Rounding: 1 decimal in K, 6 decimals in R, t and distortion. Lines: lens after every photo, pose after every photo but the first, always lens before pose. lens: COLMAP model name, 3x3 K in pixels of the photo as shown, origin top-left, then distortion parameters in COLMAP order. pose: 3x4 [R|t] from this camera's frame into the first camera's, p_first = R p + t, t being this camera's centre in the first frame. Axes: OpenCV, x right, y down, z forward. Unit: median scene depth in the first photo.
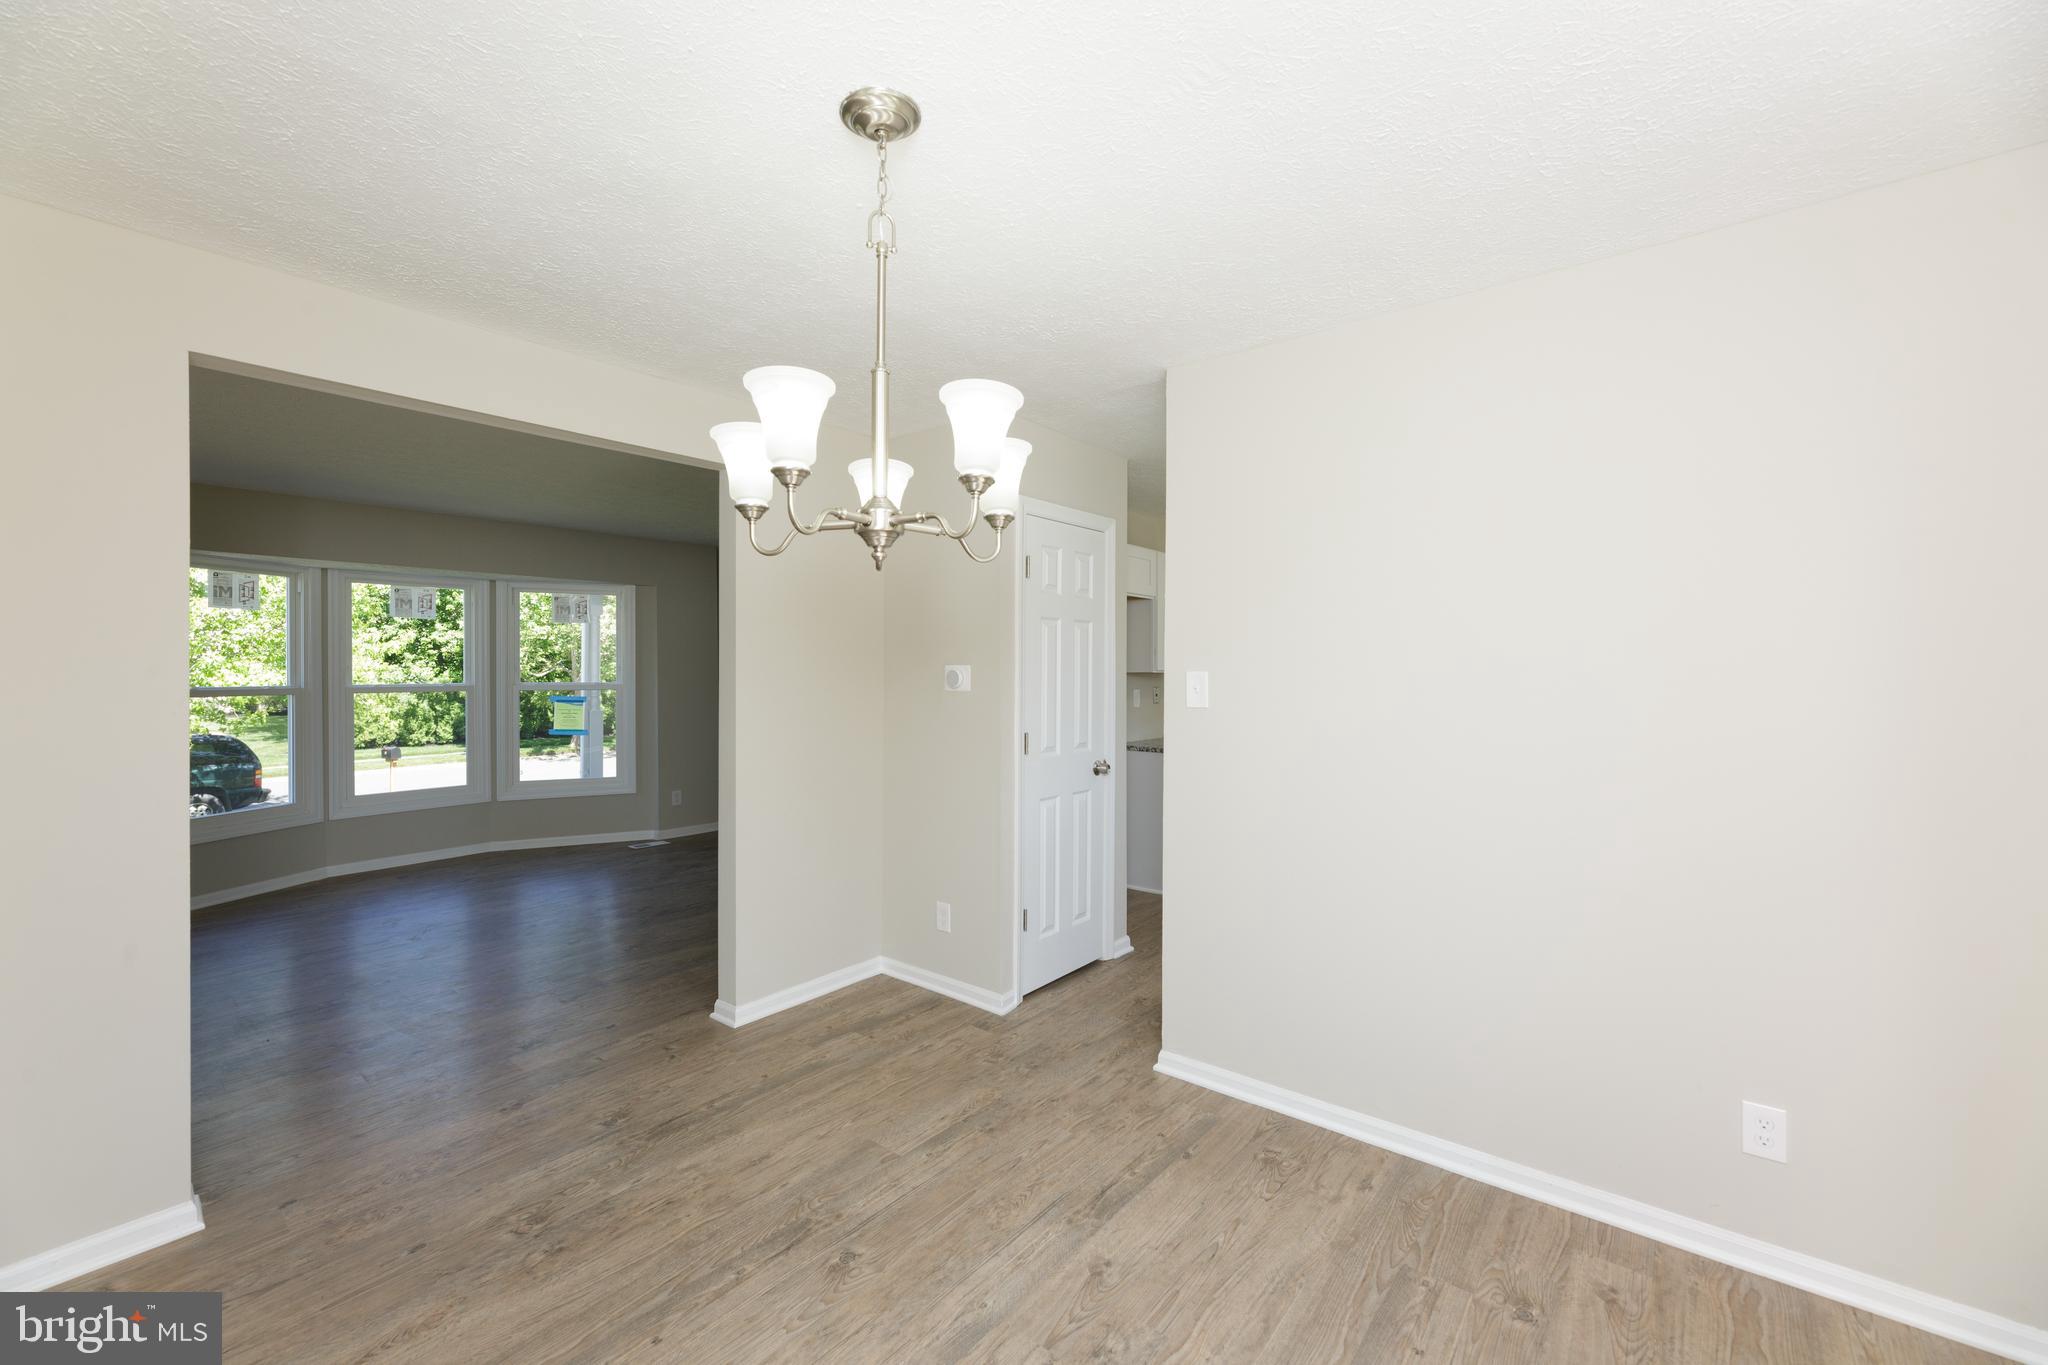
lens RADIAL K [[842.2, 0, 1023.8], [0, 842.2, 684.8], [0, 0, 1]] dist [0.002408, -0.000844]
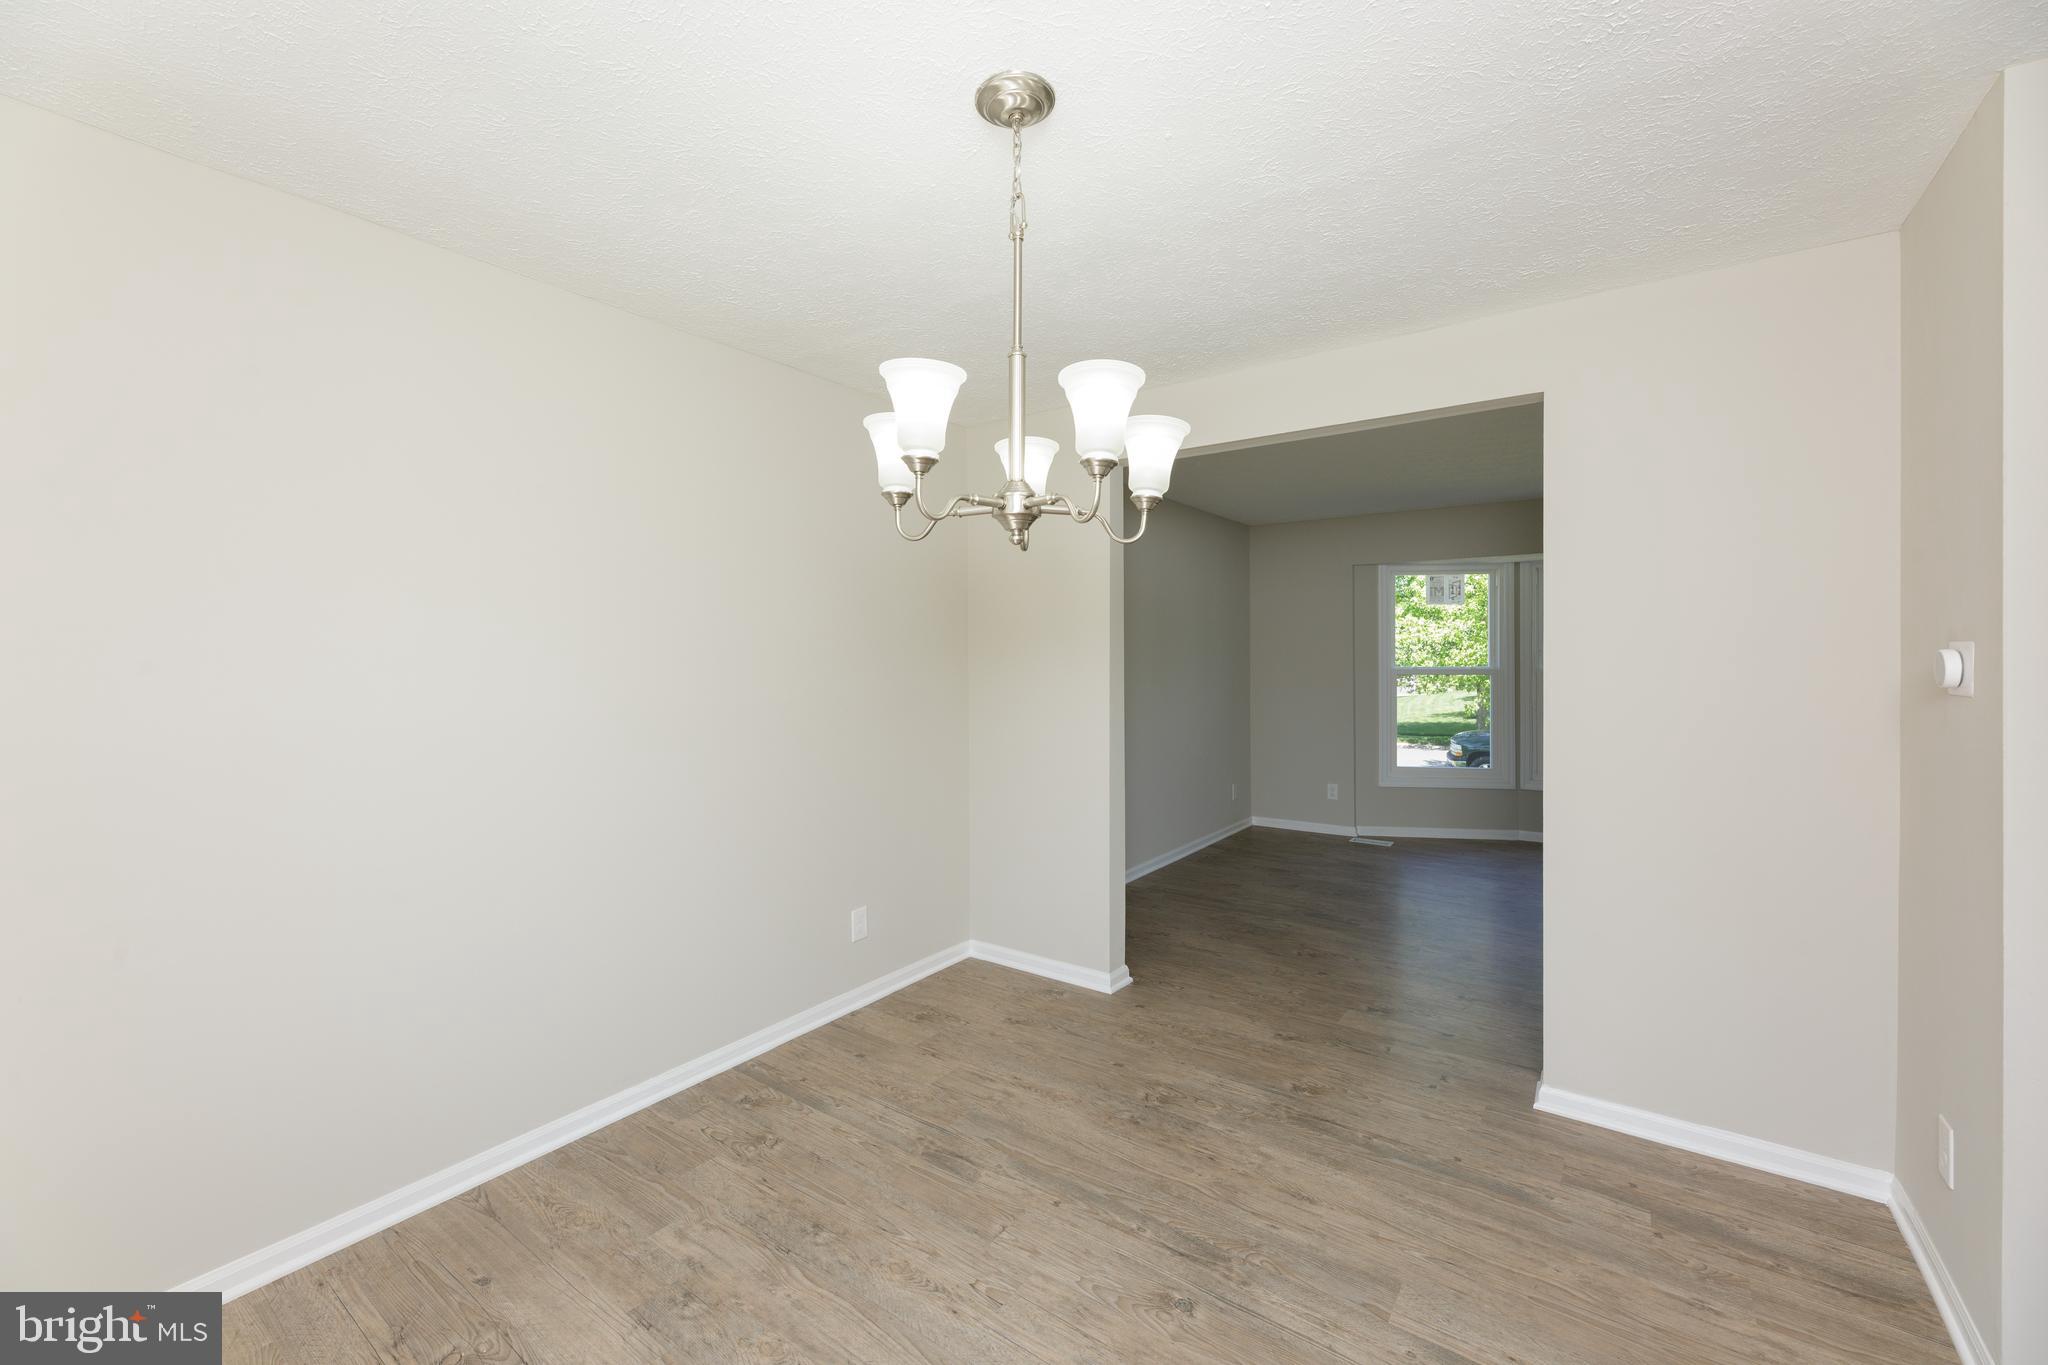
lens RADIAL K [[842.2, 0, 1024.0], [0, 842.2, 674.6], [0, 0, 1]] dist [0.002408, -0.000844]
pose [[0.043152, 0.025953, -0.998731, 0.550234], [-0.016997, 0.999537, 0.025239, -0.014062], [0.998924, 0.015886, 0.043573, 0.639113]]
